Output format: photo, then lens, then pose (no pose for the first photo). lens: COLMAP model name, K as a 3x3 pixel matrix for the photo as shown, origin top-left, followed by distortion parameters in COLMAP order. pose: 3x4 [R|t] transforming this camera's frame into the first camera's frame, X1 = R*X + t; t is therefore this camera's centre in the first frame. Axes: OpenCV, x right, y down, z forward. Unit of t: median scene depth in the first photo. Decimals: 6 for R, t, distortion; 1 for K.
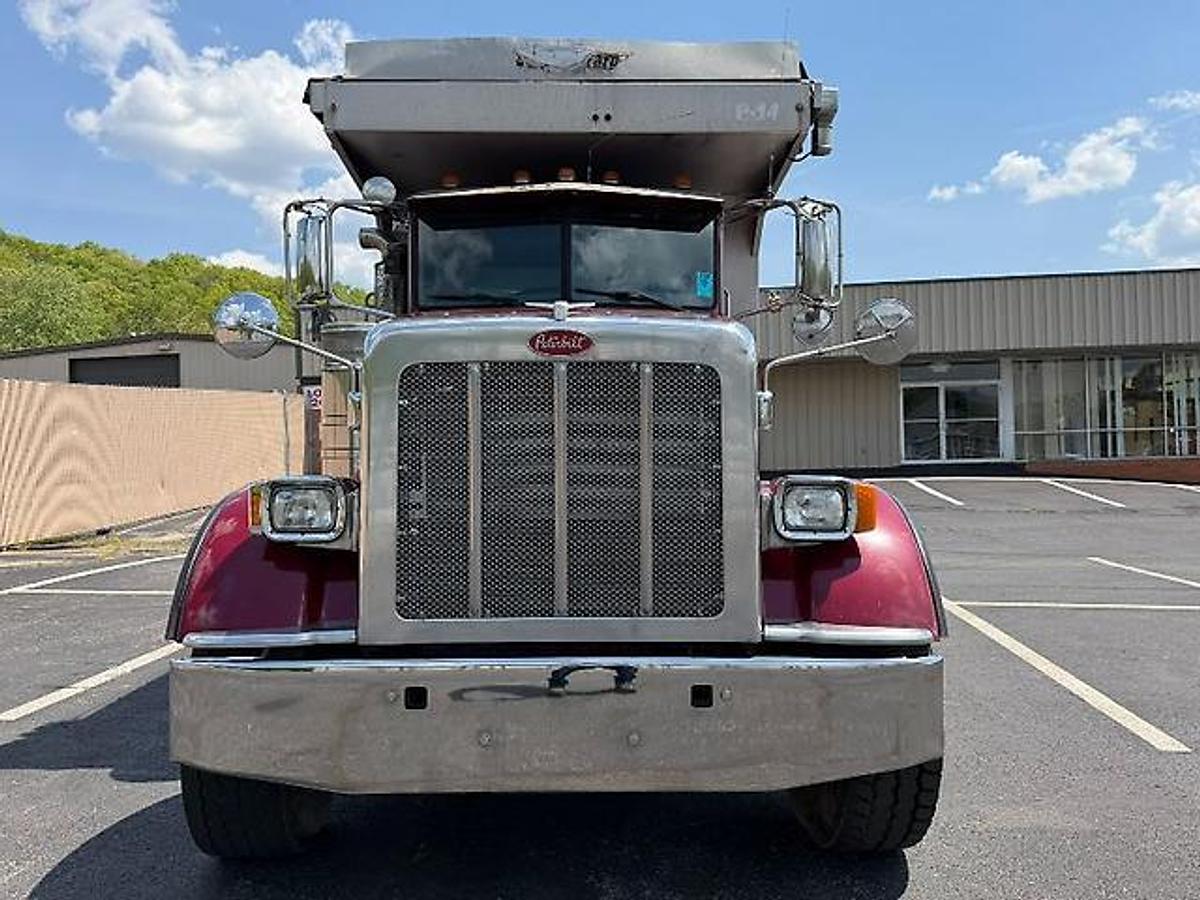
lens RADIAL K [[963.7, 0, 600.0], [0, 963.7, 450.0], [0, 0, 1]] dist [0.143852, -0.218721]
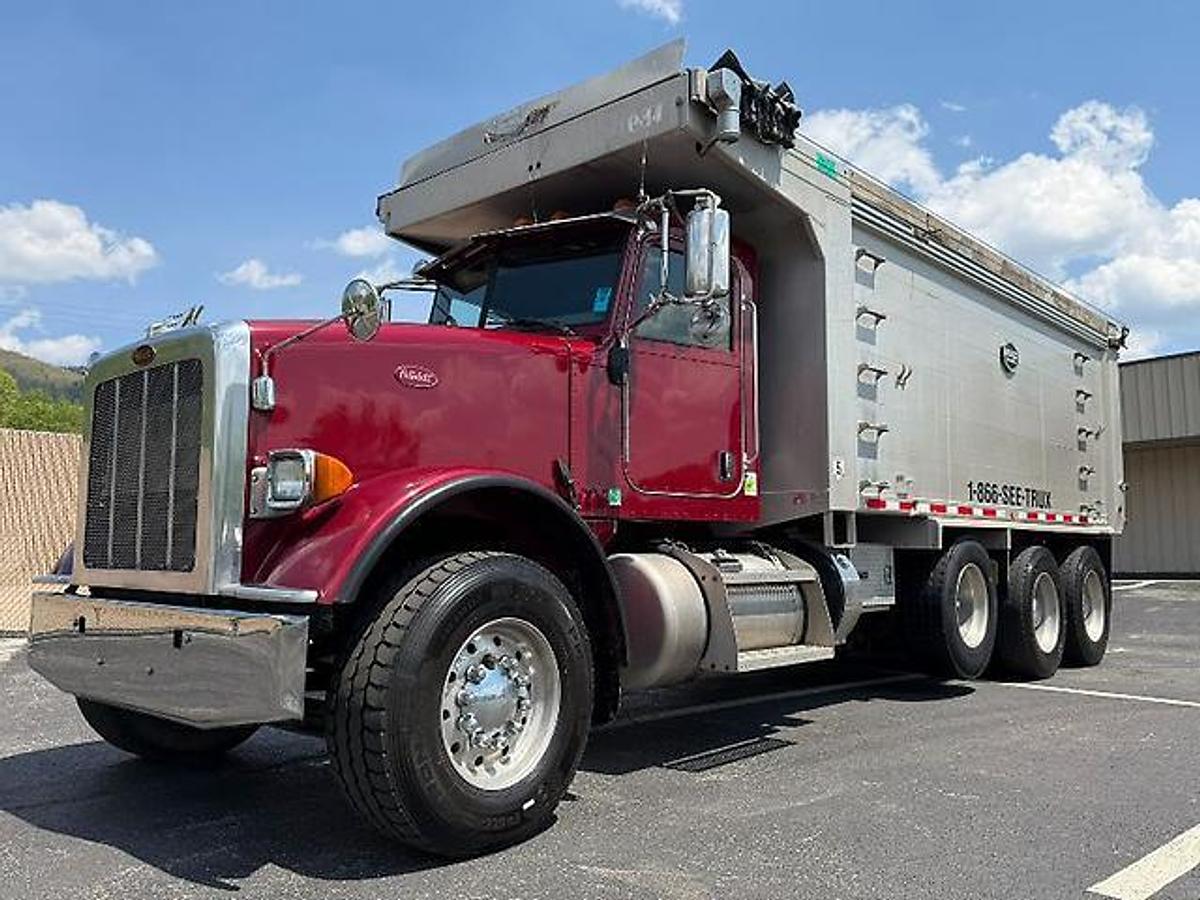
lens RADIAL K [[953.6, 0, 600.0], [0, 953.6, 450.0], [0, 0, 1]] dist [0.120026, -0.144283]
pose [[0.722087, -0.053677, -0.689717, 0.764258], [-0.017854, 0.995207, -0.096143, 0.071639], [0.691572, 0.081737, 0.717668, 0.309192]]
